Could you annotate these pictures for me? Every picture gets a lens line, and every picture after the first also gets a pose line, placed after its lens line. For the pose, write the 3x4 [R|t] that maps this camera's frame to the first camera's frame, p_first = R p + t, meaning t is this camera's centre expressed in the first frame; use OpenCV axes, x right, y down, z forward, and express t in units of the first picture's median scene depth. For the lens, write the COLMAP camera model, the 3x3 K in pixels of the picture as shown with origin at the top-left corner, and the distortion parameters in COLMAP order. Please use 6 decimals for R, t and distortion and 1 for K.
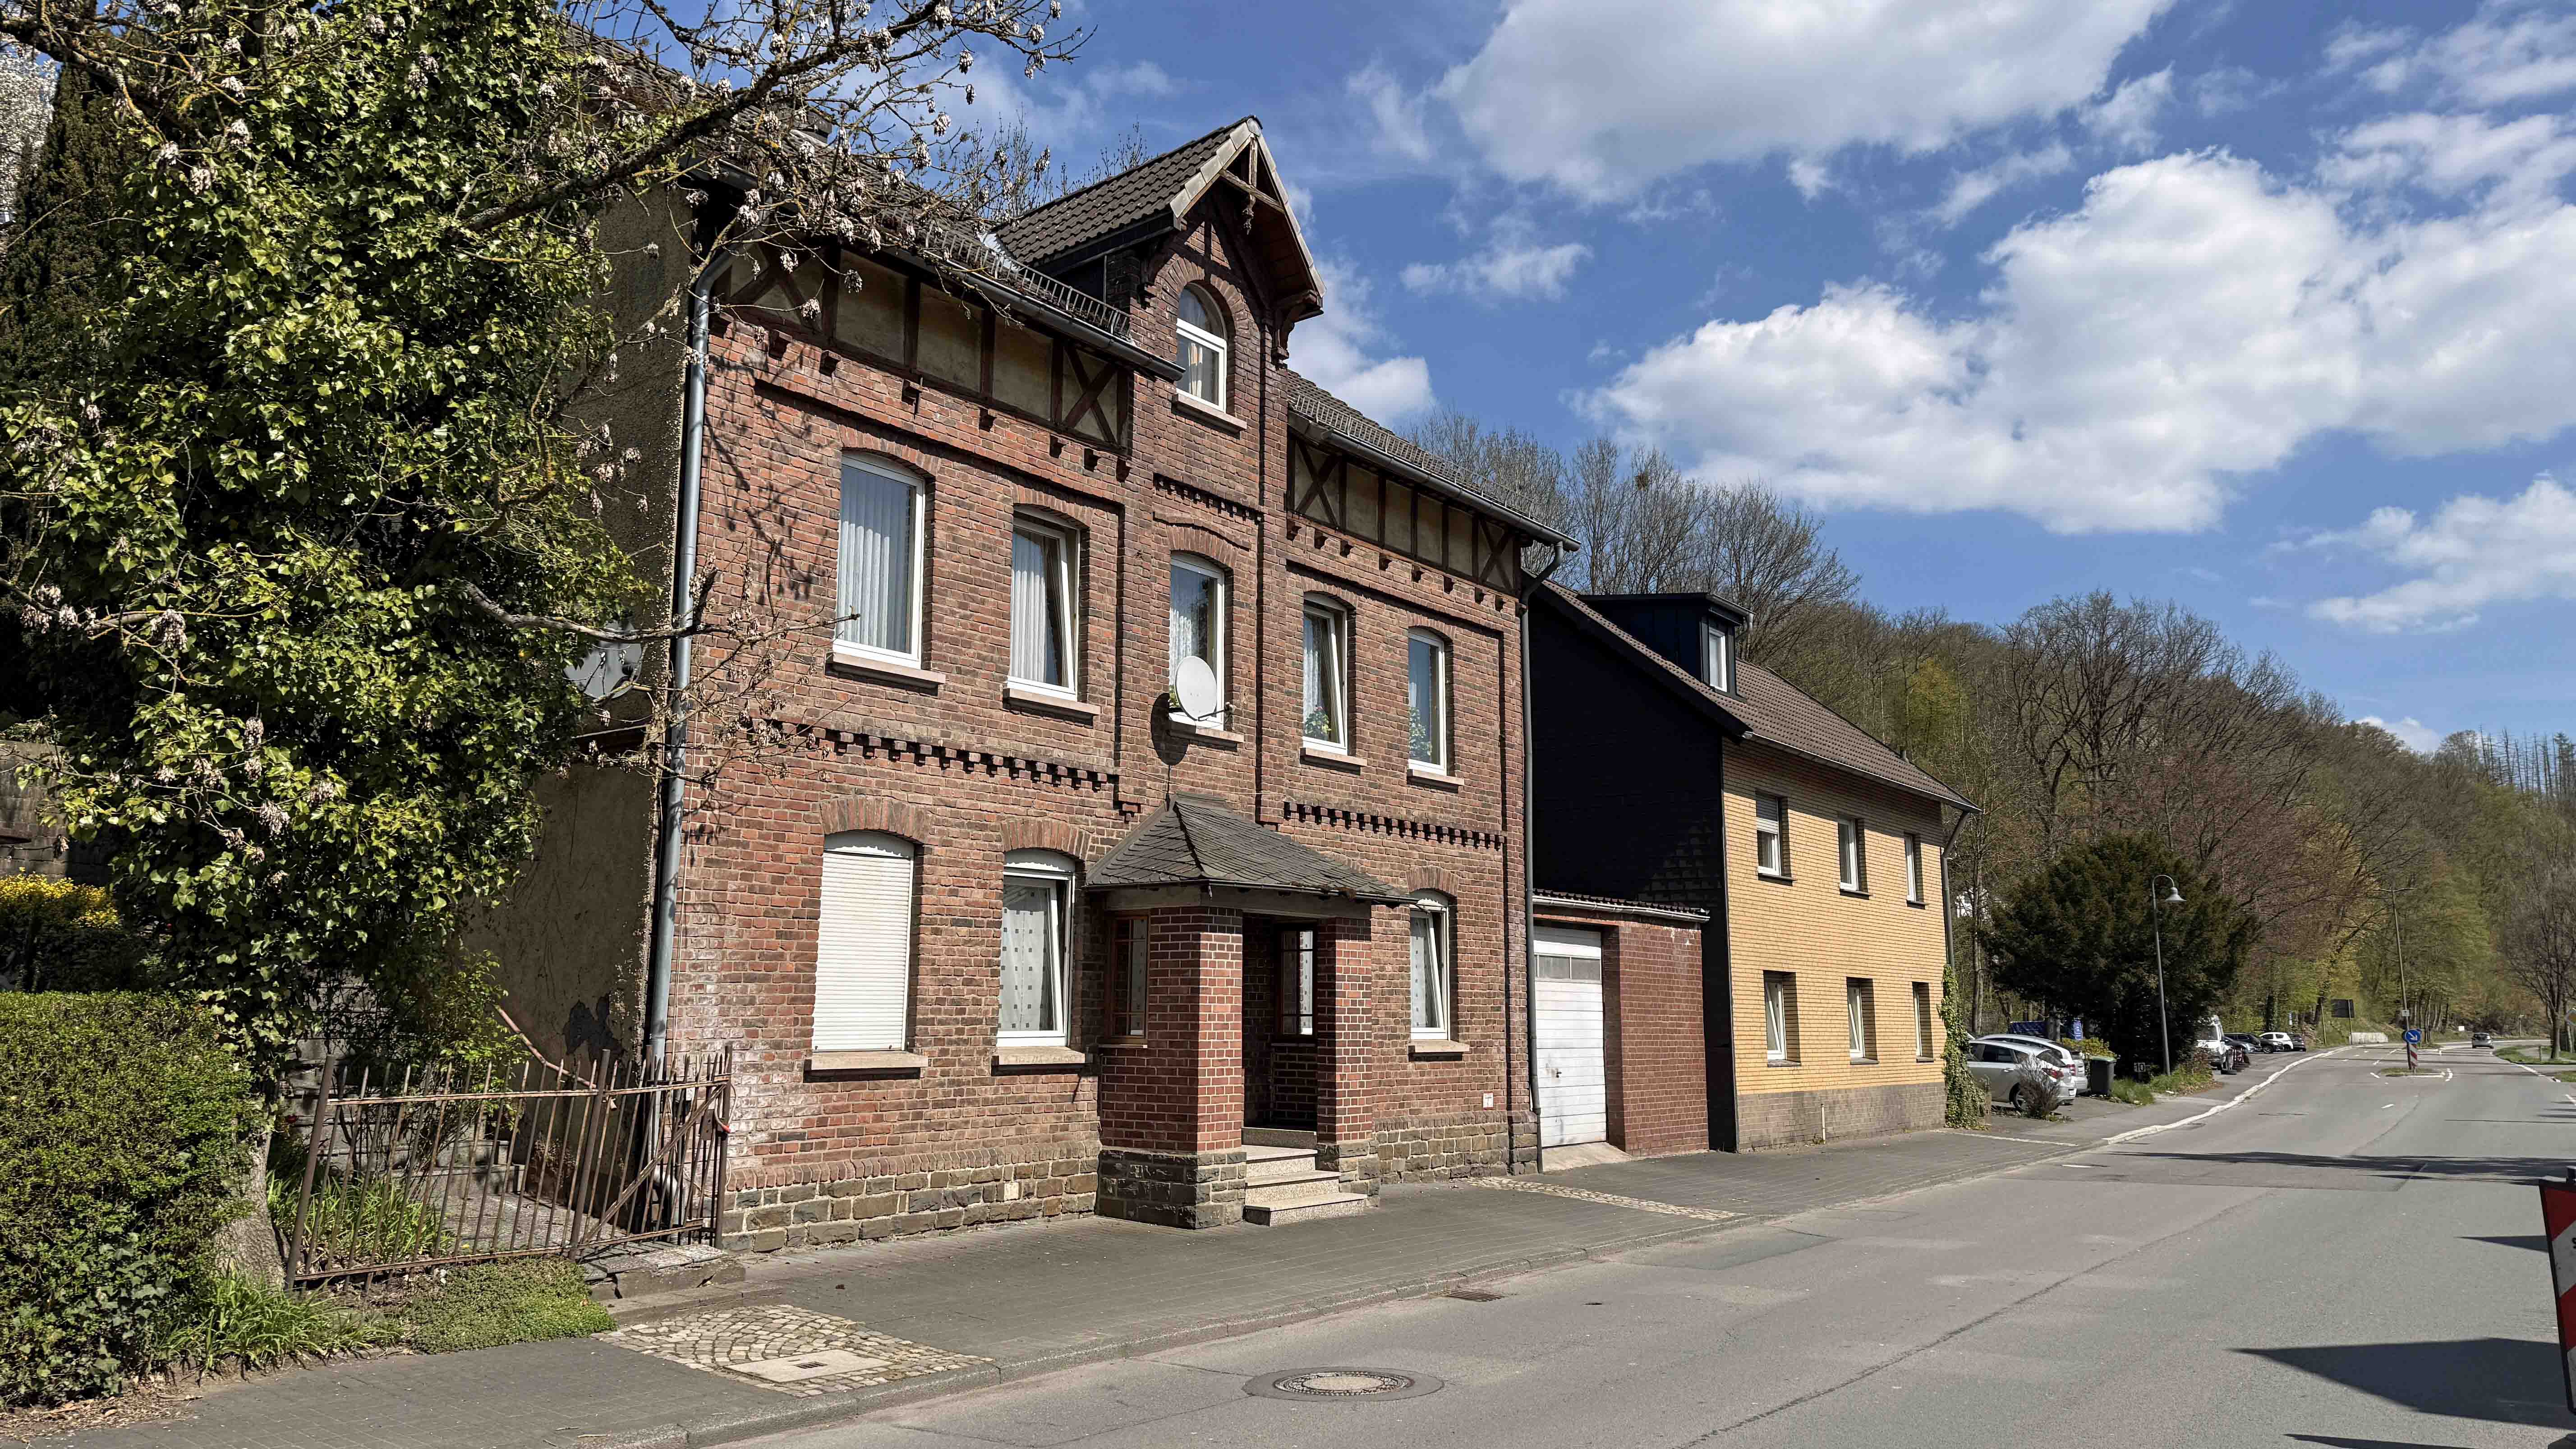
lens RADIAL K [[1770.7, 0, 1288.0], [0, 1770.7, 724.5], [0, 0, 1]] dist [0.145226, -0.236516]
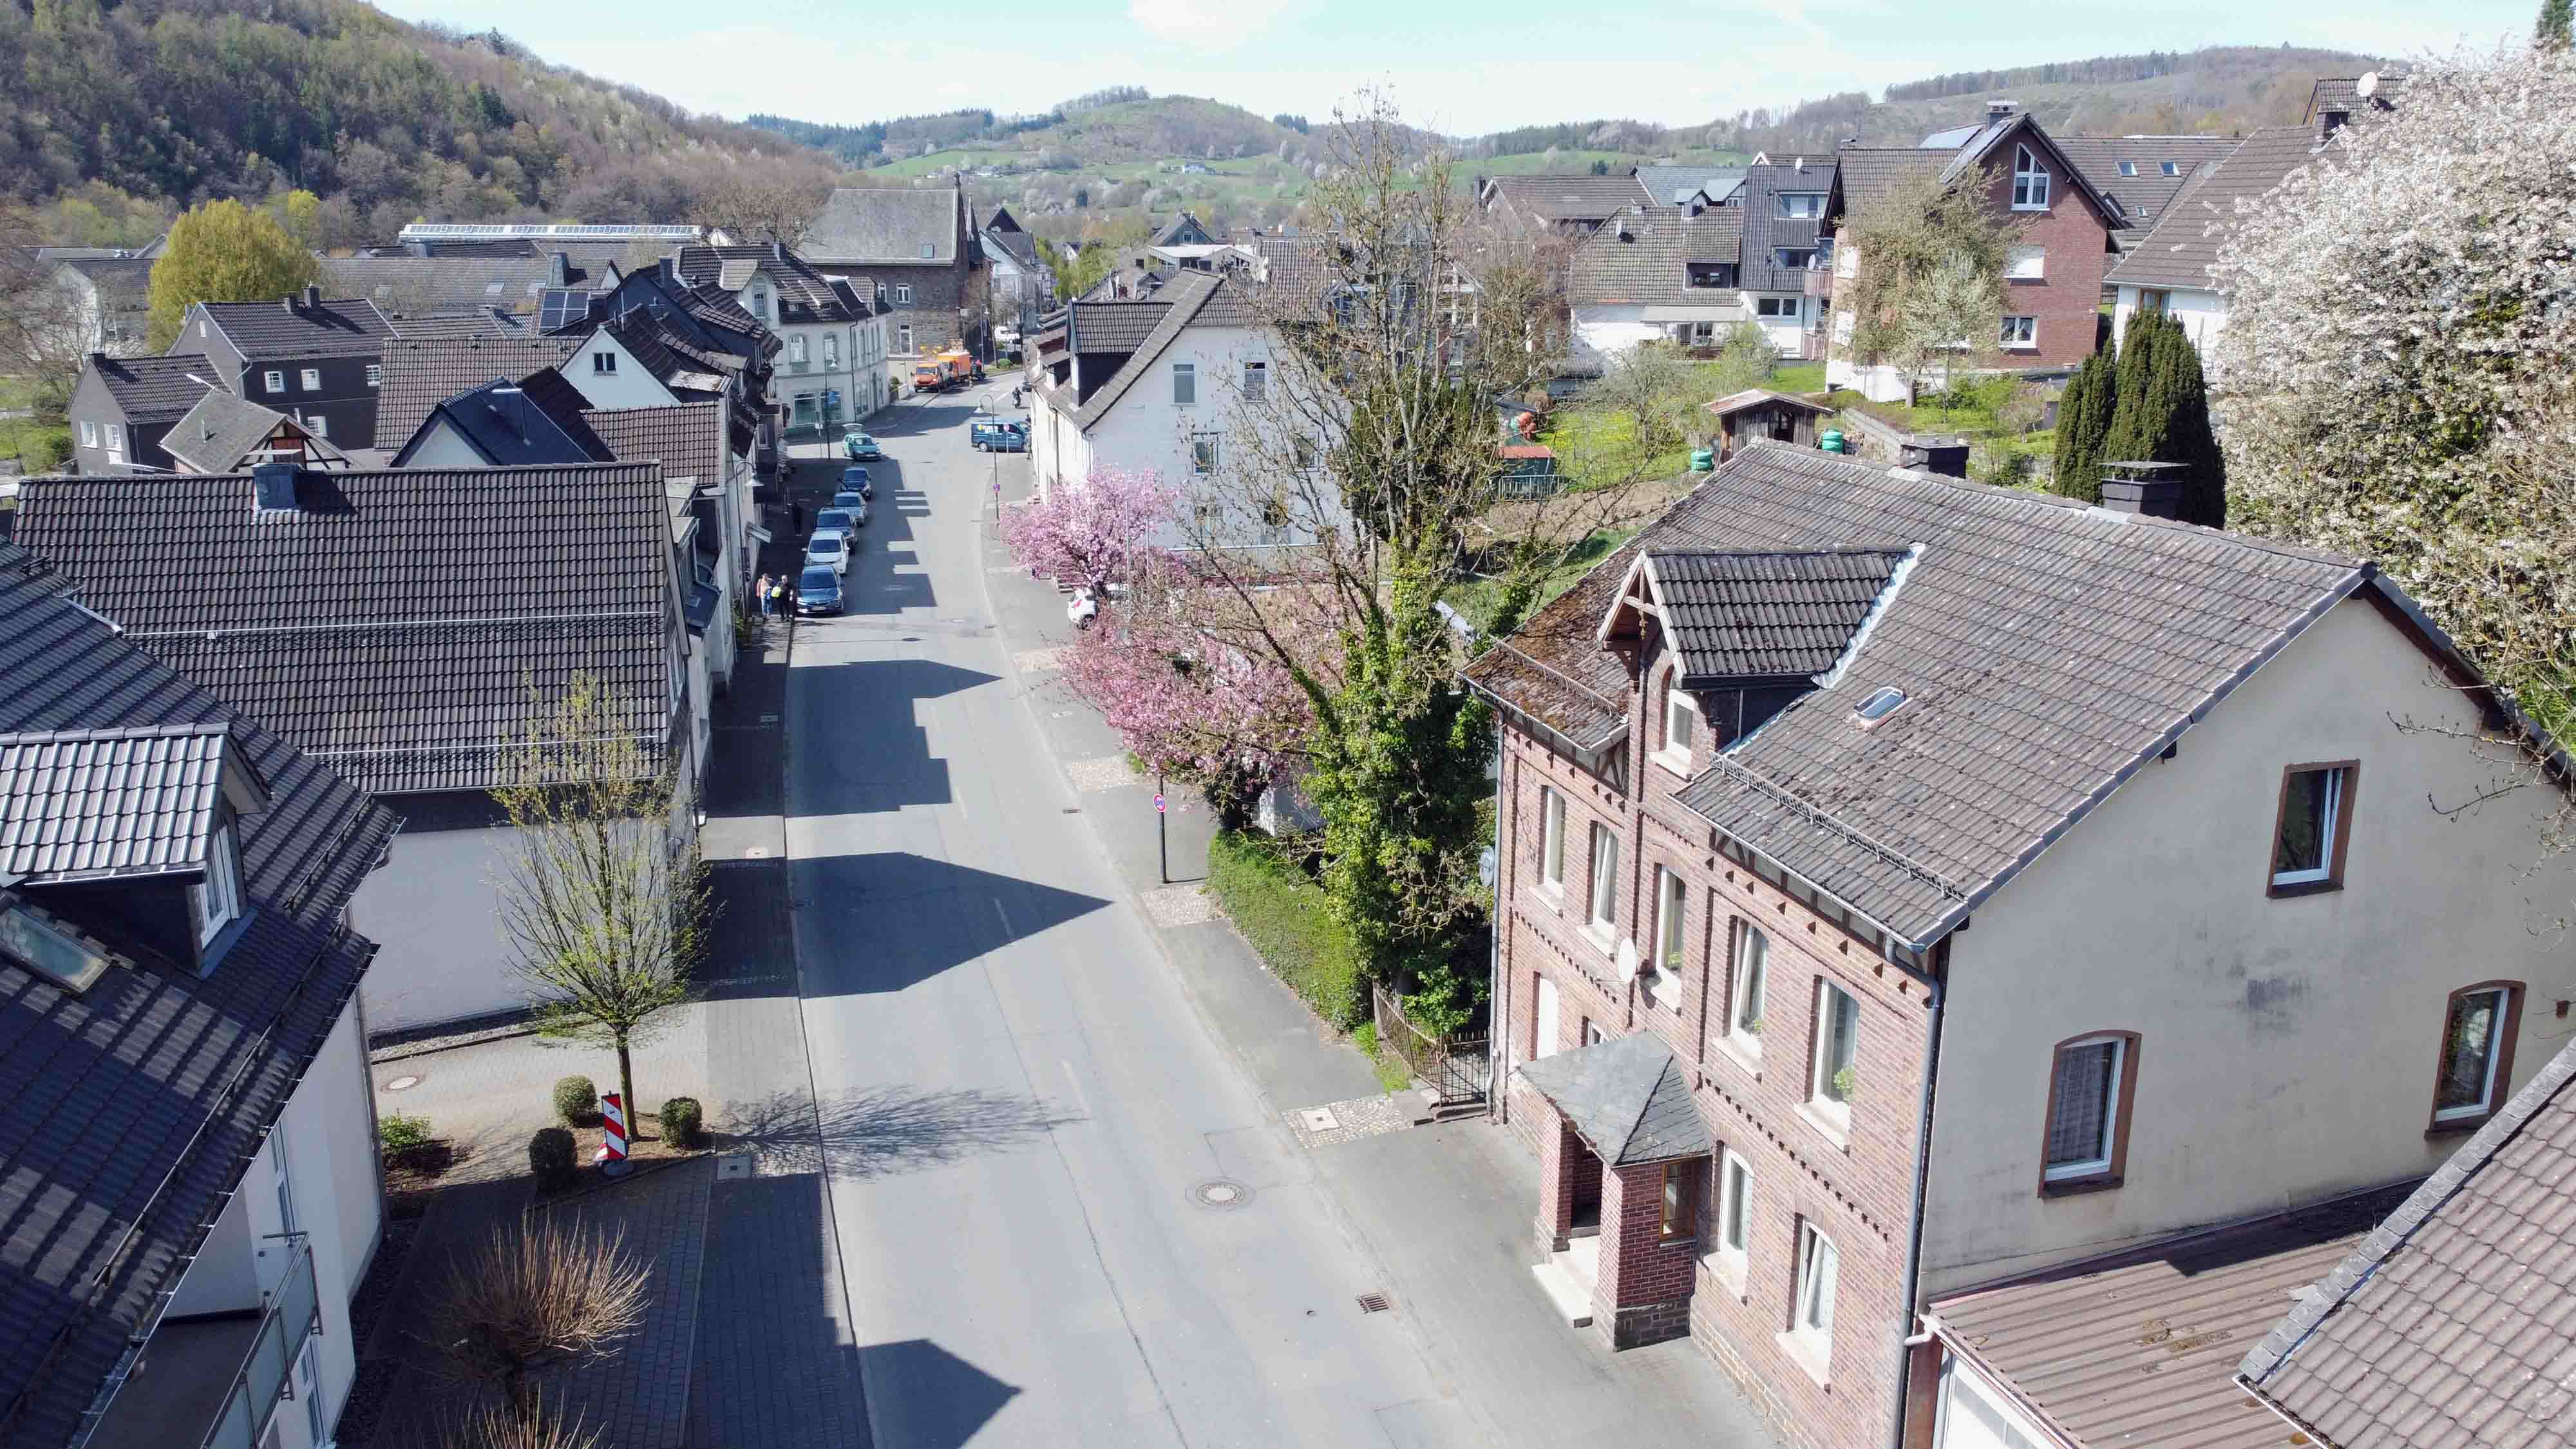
lens RADIAL K [[1935.1, 0, 1288.0], [0, 1935.1, 724.5], [0, 0, 1]] dist [-0.005875, 0.000386]
pose [[-0.595585, 0.199300, -0.778176, 1.311258], [0.128327, 0.979898, 0.152747, -0.490094], [0.792976, -0.008887, -0.609188, 1.749982]]
